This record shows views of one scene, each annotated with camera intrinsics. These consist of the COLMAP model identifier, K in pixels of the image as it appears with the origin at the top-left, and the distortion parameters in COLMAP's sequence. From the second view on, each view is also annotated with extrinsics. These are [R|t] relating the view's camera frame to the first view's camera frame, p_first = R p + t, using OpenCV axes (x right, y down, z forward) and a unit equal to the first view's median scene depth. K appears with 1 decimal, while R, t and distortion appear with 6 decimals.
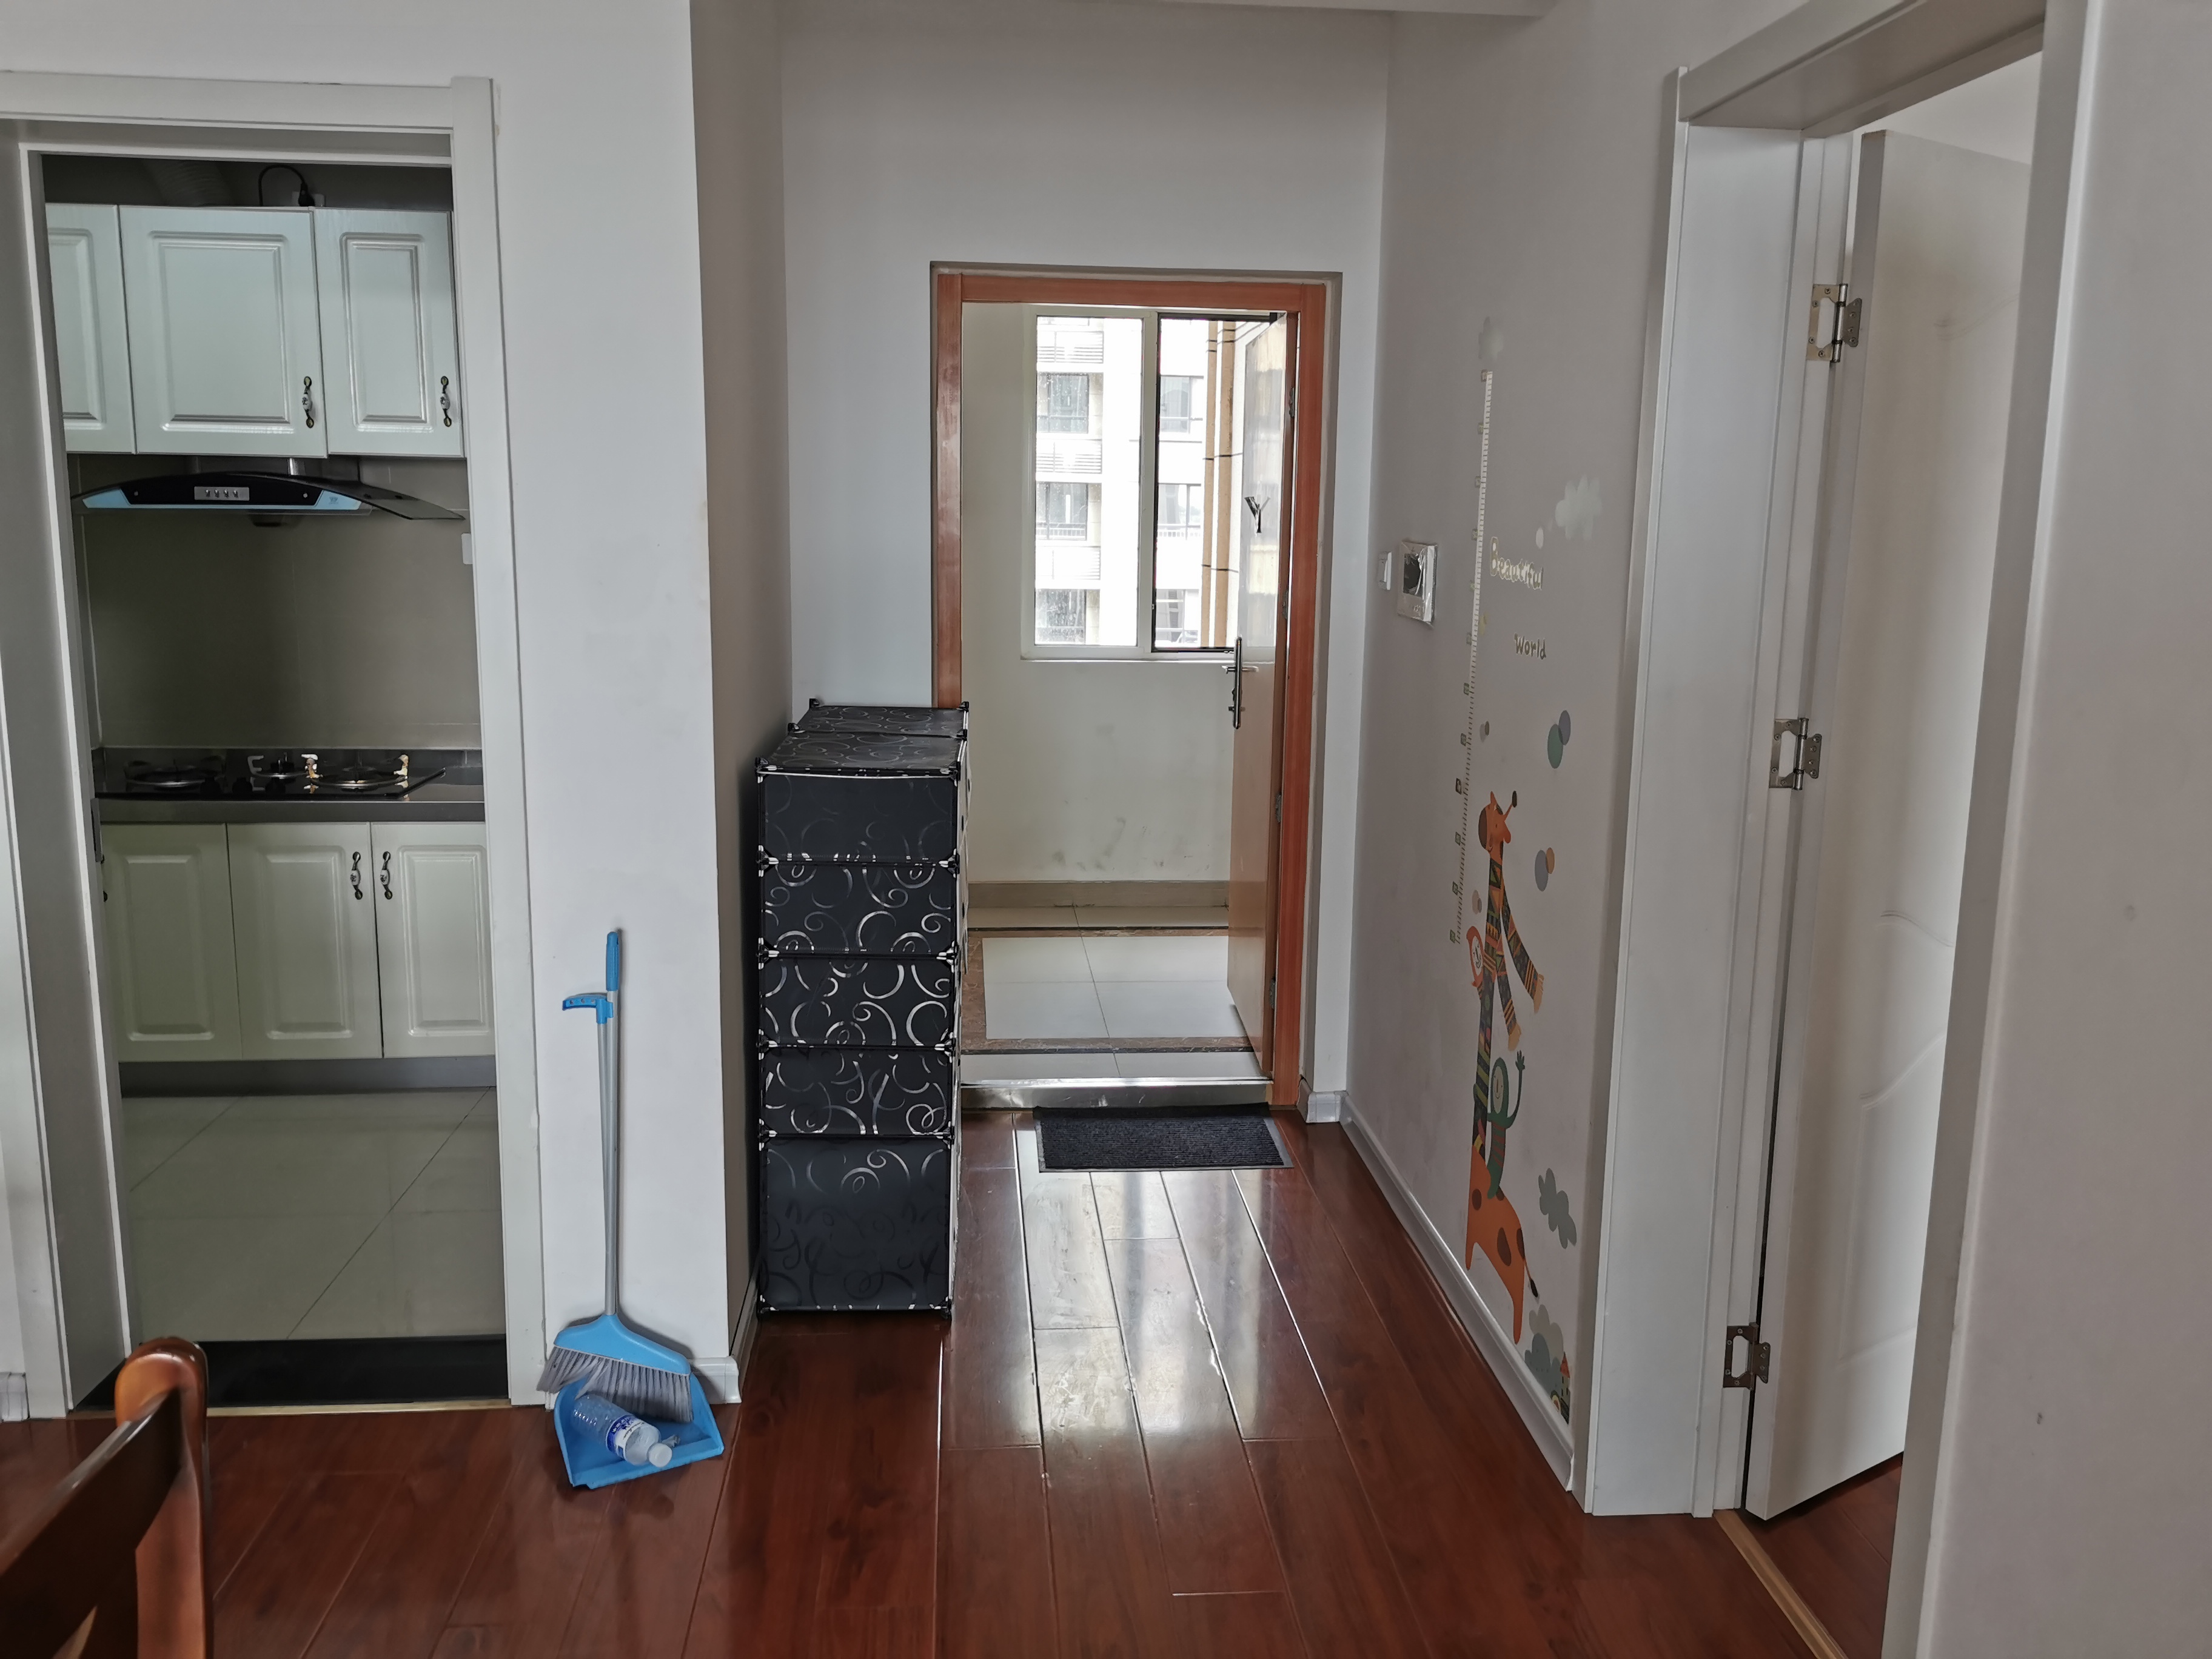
lens RADIAL K [[1730.0, 0, 1174.8], [0, 1730.0, 803.8], [0, 0, 1]] dist [0.025476, -0.059032]
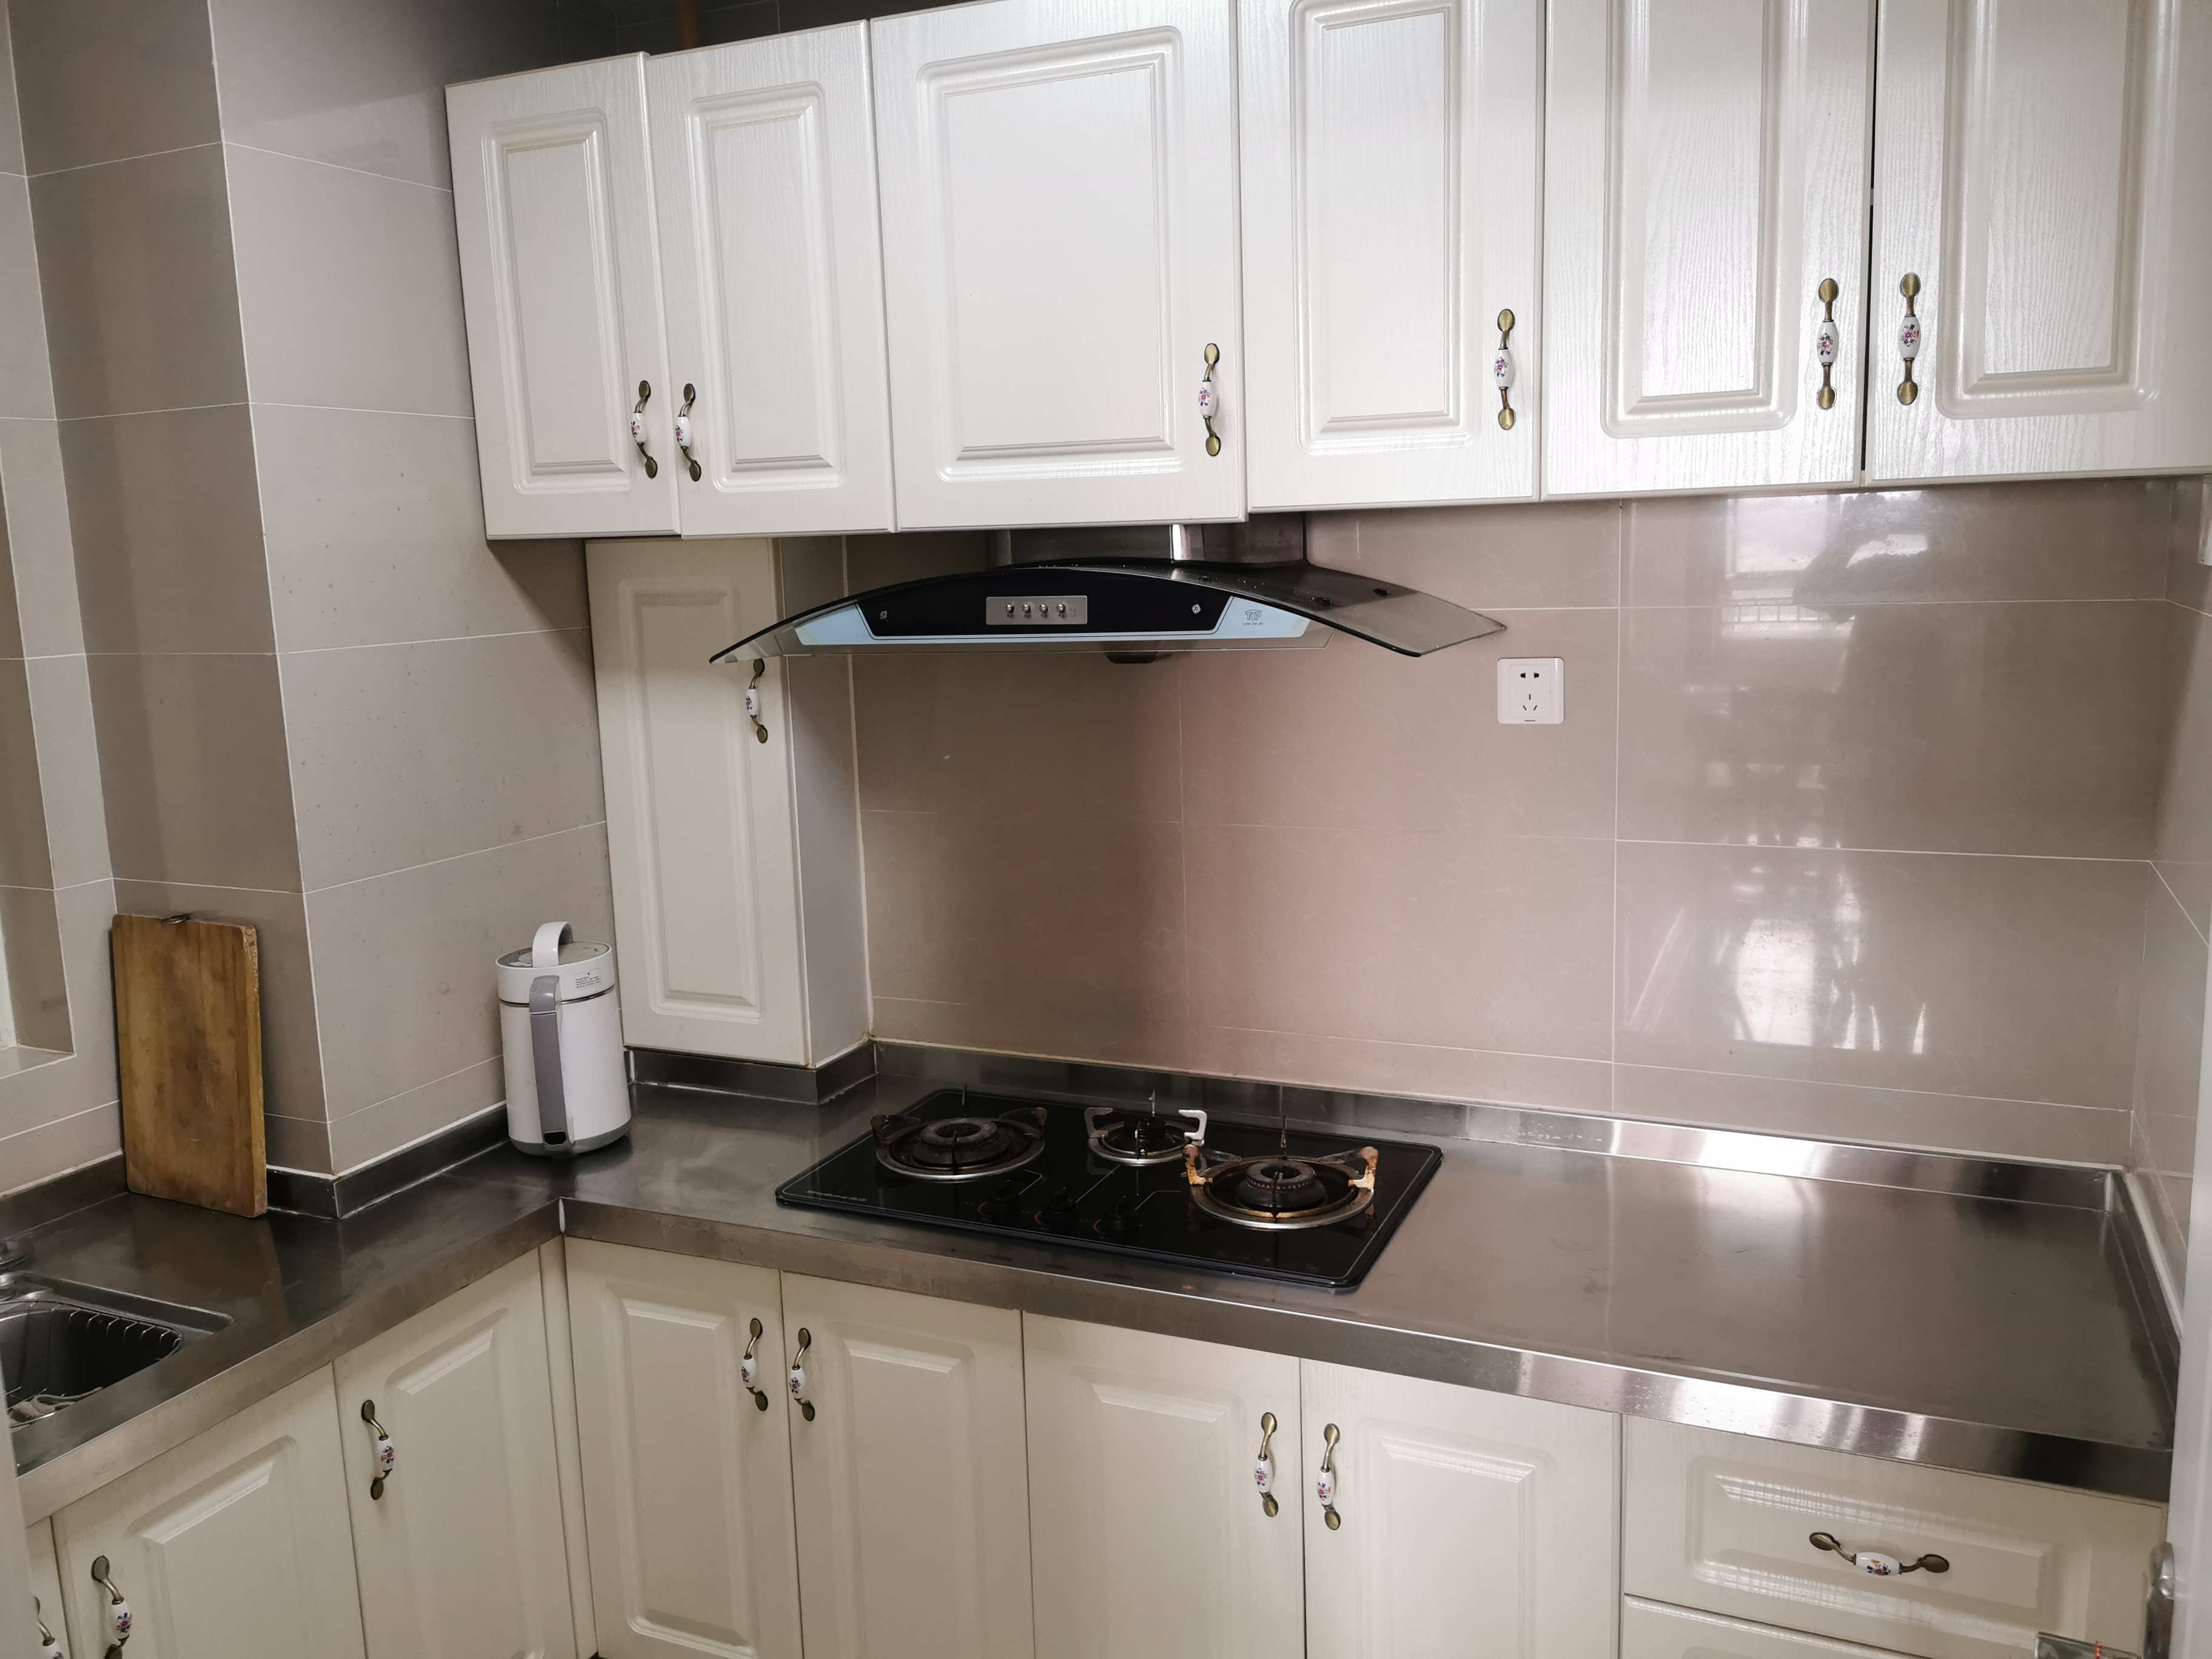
lens RADIAL K [[1730.0, 0, 1110.3], [0, 1730.0, 824.6], [0, 0, 1]] dist [0.025476, -0.059032]
pose [[0.858387, 0.035823, -0.511751, -0.286757], [-0.039390, 0.999216, 0.003875, -0.121457], [0.511489, 0.016831, 0.859125, 0.599383]]
